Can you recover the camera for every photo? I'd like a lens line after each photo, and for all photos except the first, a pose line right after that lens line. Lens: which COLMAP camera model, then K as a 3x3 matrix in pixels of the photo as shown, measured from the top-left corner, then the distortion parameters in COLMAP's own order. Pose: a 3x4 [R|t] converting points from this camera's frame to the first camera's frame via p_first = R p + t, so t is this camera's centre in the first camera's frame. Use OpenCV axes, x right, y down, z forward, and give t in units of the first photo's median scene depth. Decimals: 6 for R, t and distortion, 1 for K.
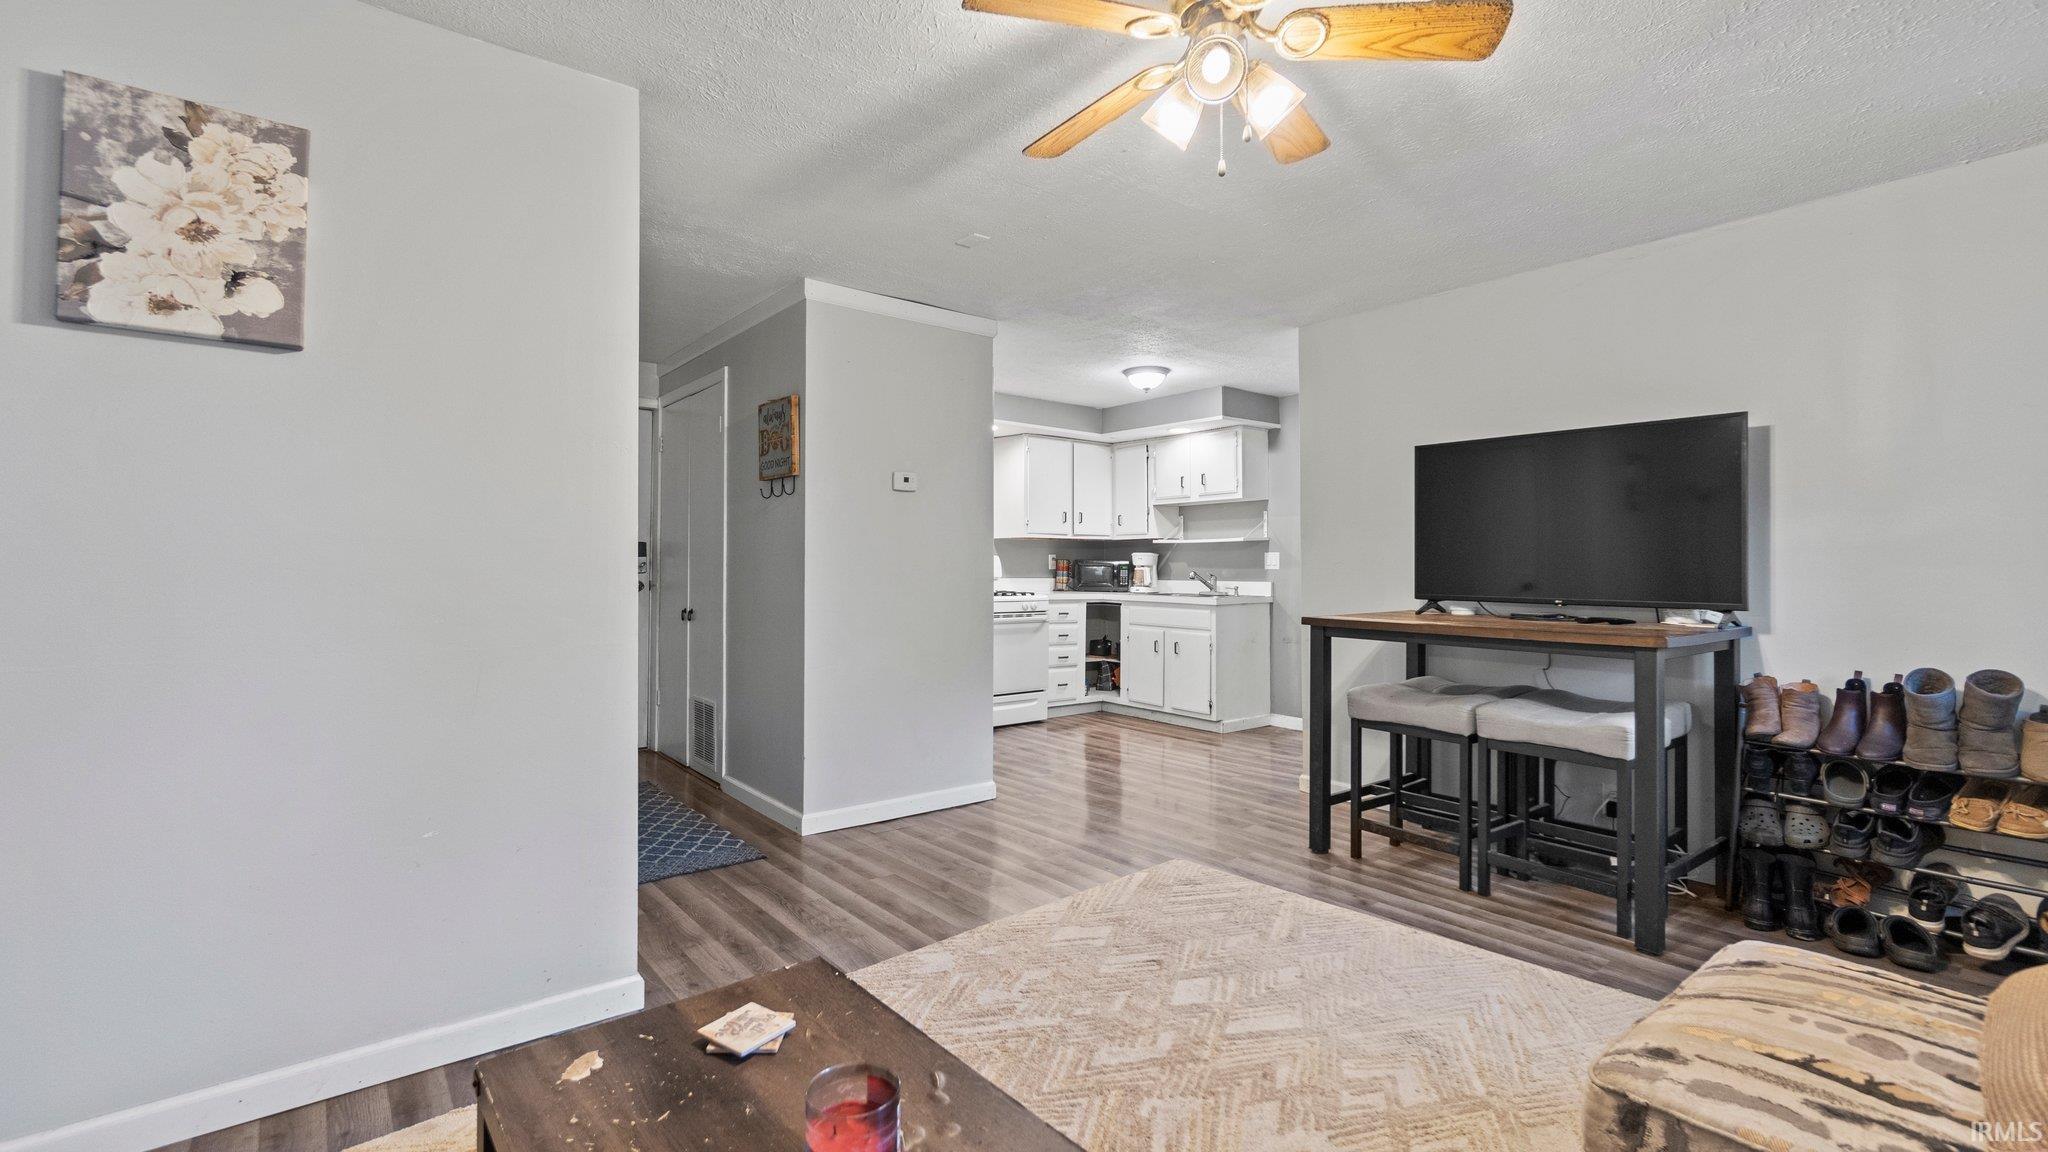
lens RADIAL K [[889.2, 0, 1013.6], [0, 889.2, 563.6], [0, 0, 1]] dist [-0.001482, -0.000191]
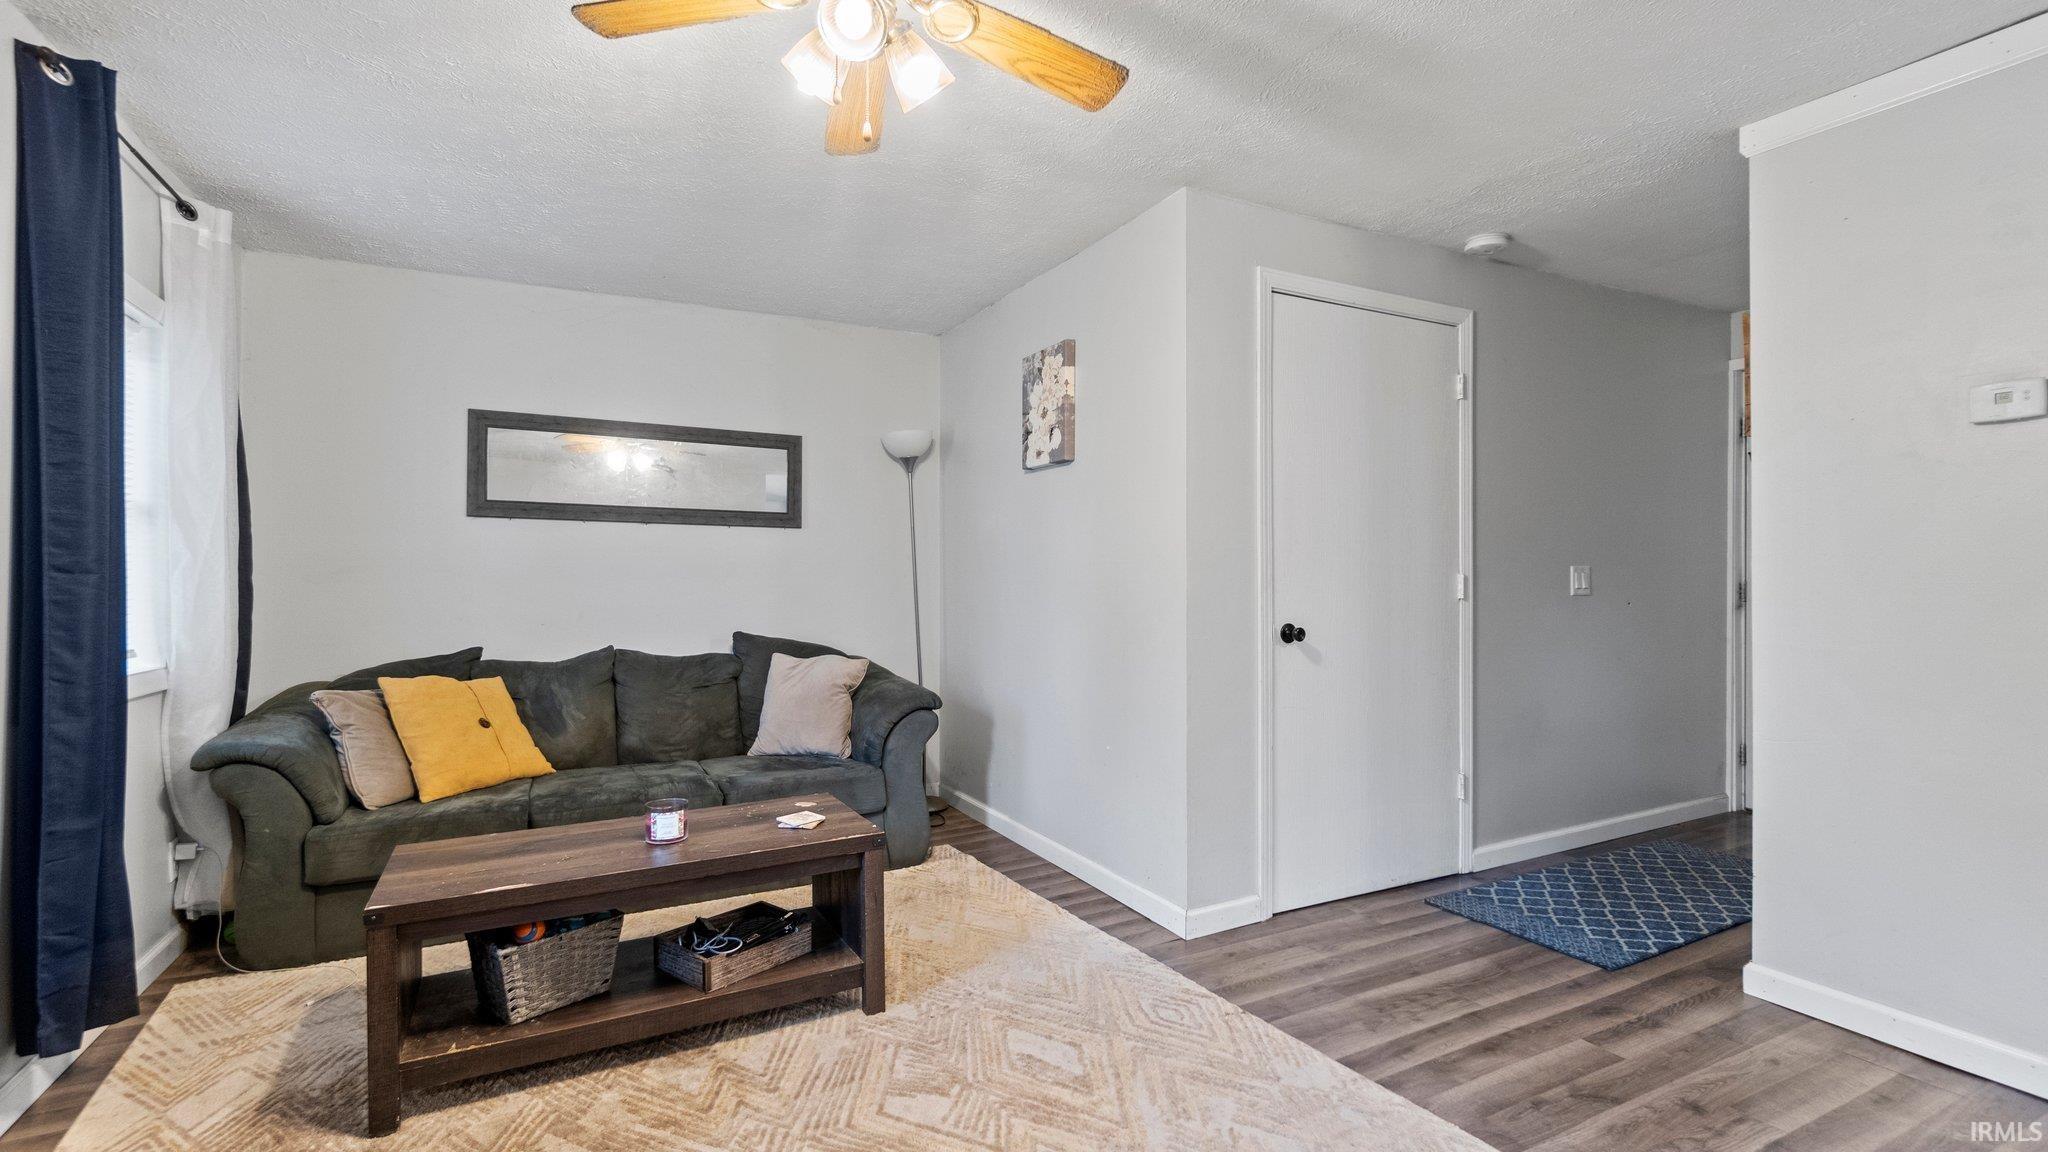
lens RADIAL K [[902.3, 0, 1010.5], [0, 902.3, 584.0], [0, 0, 1]] dist [-0.003331, -0.000394]
pose [[-0.193649, 0.004779, -0.981059, 0.501264], [0.007351, 0.999967, 0.003420, 0.002694], [0.981043, -0.006550, -0.193678, 0.597413]]
